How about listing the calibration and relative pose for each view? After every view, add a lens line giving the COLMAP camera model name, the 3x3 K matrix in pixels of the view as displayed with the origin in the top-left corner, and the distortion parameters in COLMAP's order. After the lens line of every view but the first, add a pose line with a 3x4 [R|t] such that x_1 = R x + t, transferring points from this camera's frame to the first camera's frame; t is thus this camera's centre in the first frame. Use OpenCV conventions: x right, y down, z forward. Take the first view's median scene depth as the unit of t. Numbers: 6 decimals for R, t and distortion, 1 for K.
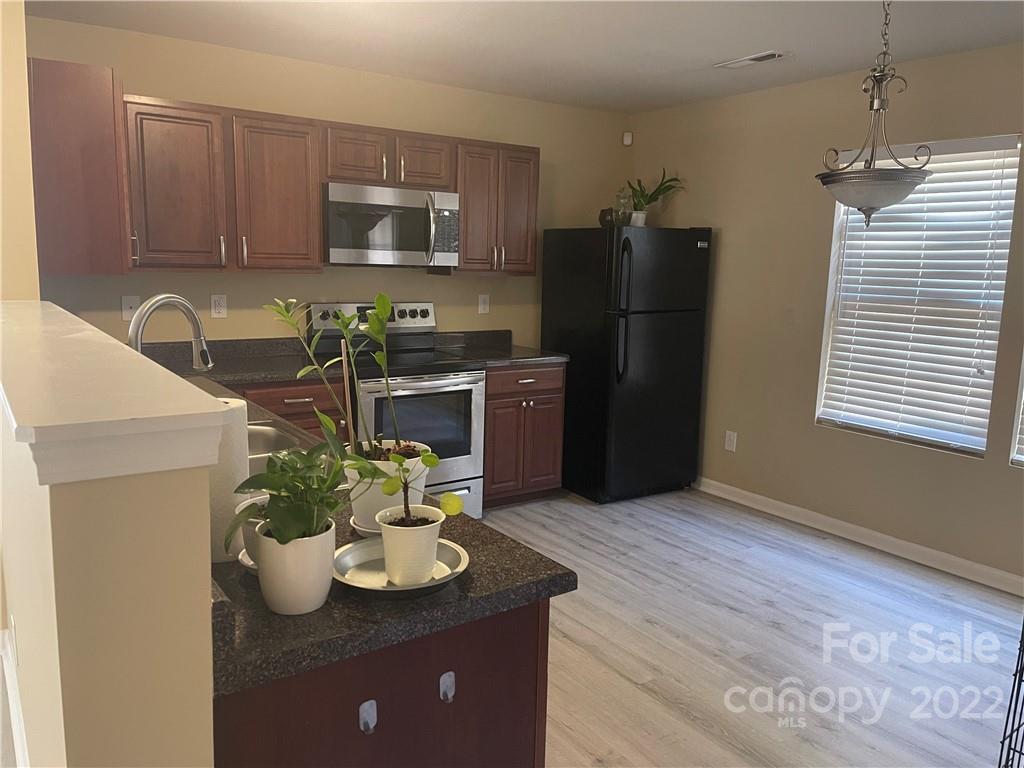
lens RADIAL K [[776.9, 0, 510.8], [0, 776.9, 385.4], [0, 0, 1]] dist [0.046309, -0.012935]
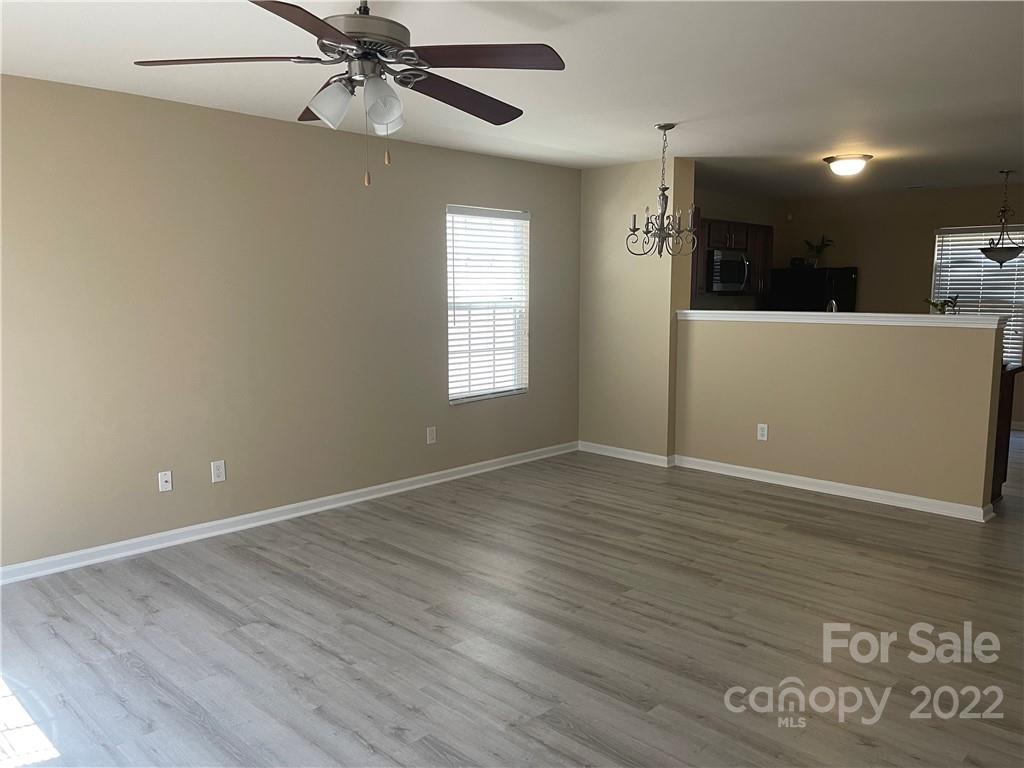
lens RADIAL K [[776.9, 0, 505.5], [0, 776.9, 381.5], [0, 0, 1]] dist [0.046309, -0.012935]
pose [[0.985622, -0.044785, 0.162920, -1.065574], [0.051027, 0.998107, -0.034332, 0.111707], [-0.161074, 0.042152, 0.986042, -0.840767]]
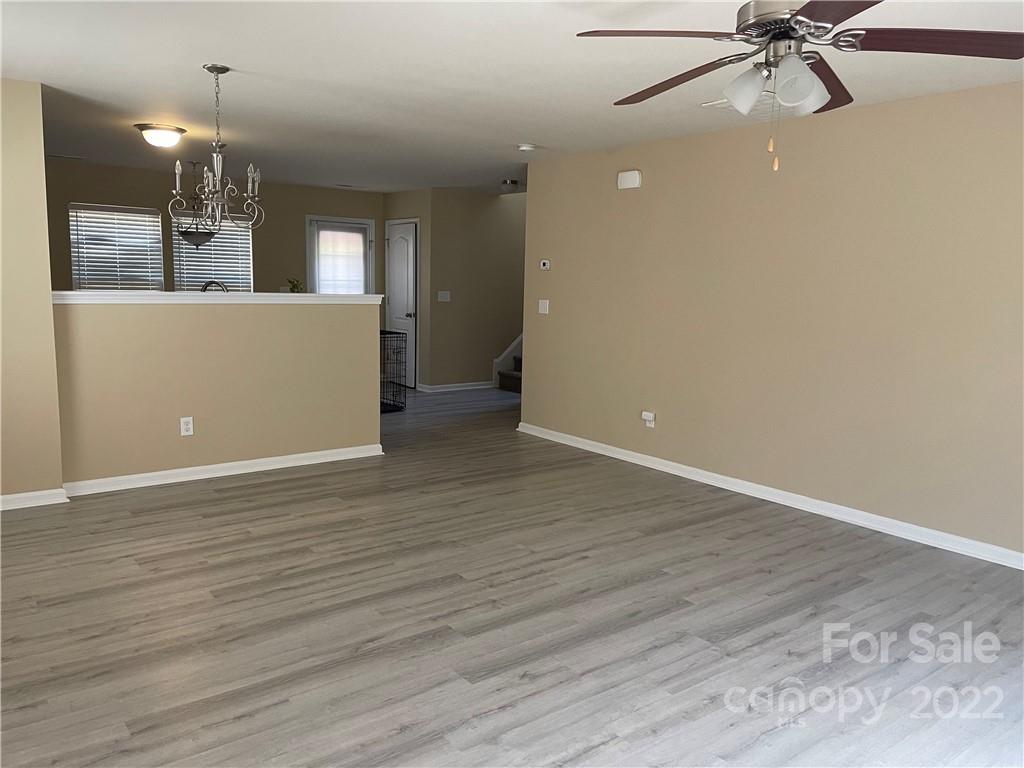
lens RADIAL K [[776.9, 0, 504.2], [0, 776.9, 384.5], [0, 0, 1]] dist [0.046309, -0.012935]
pose [[-0.023488, -0.162821, 0.986376, -1.670705], [0.136881, 0.976832, 0.164505, -0.034942], [-0.990309, 0.138880, -0.000656, 0.000455]]
